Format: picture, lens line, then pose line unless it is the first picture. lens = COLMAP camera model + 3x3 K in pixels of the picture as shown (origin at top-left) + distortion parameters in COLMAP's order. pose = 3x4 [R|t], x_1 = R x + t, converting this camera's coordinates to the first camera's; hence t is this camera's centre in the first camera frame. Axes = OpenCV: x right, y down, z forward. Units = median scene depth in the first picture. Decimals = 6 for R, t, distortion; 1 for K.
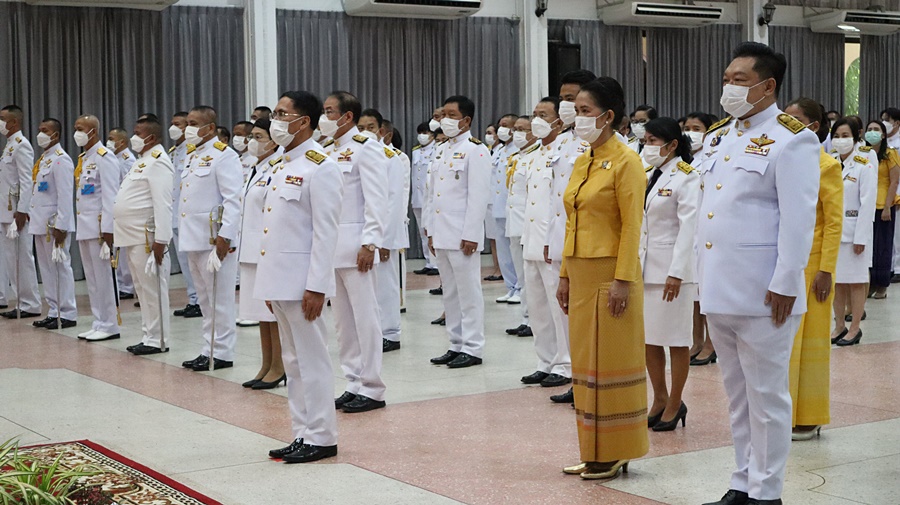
lens RADIAL K [[1529.2, 0, 450.0], [0, 1529.2, 252.5], [0, 0, 1]] dist [-0.016080, 0.029535]
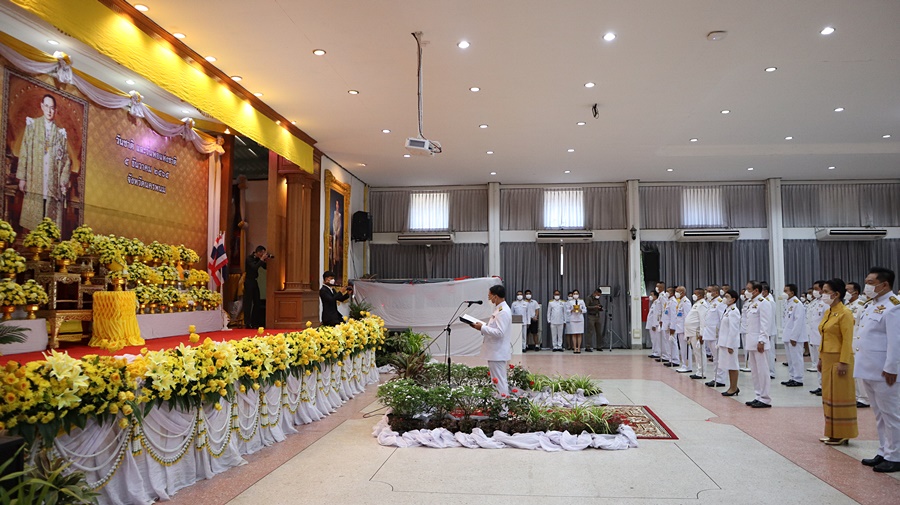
lens RADIAL K [[607.5, 0, 450.0], [0, 607.5, 252.5], [0, 0, 1]] dist [-0.064592, 0.005709]
pose [[0.776653, -0.027313, -0.629336, 0.111585], [-0.056791, 0.991955, -0.113137, -0.006754], [0.627363, 0.123609, 0.768854, -0.065356]]
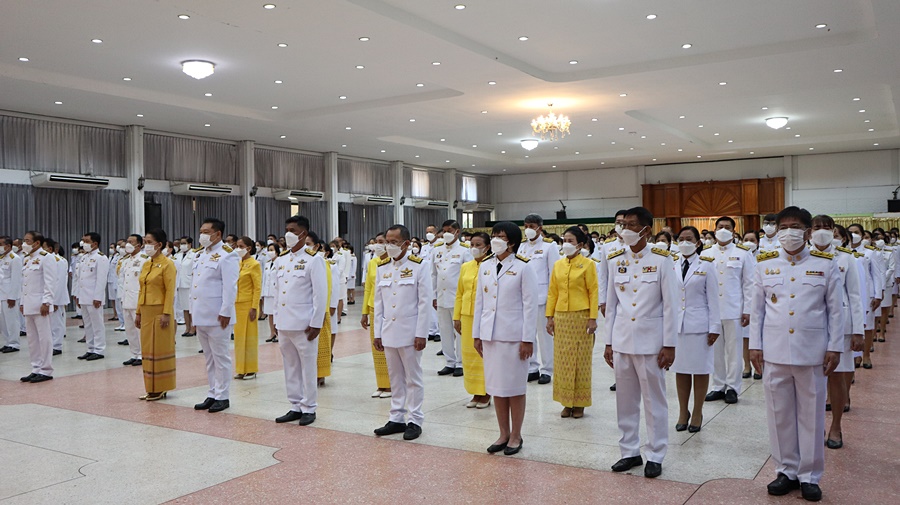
lens RADIAL K [[763.4, 0, 450.0], [0, 763.4, 252.5], [0, 0, 1]] dist [-0.094281, 0.105188]
pose [[0.904575, -0.003522, 0.426300, 0.008702], [0.032570, 0.997614, -0.060870, 0.004343], [-0.425068, 0.068946, 0.902532, -0.125984]]
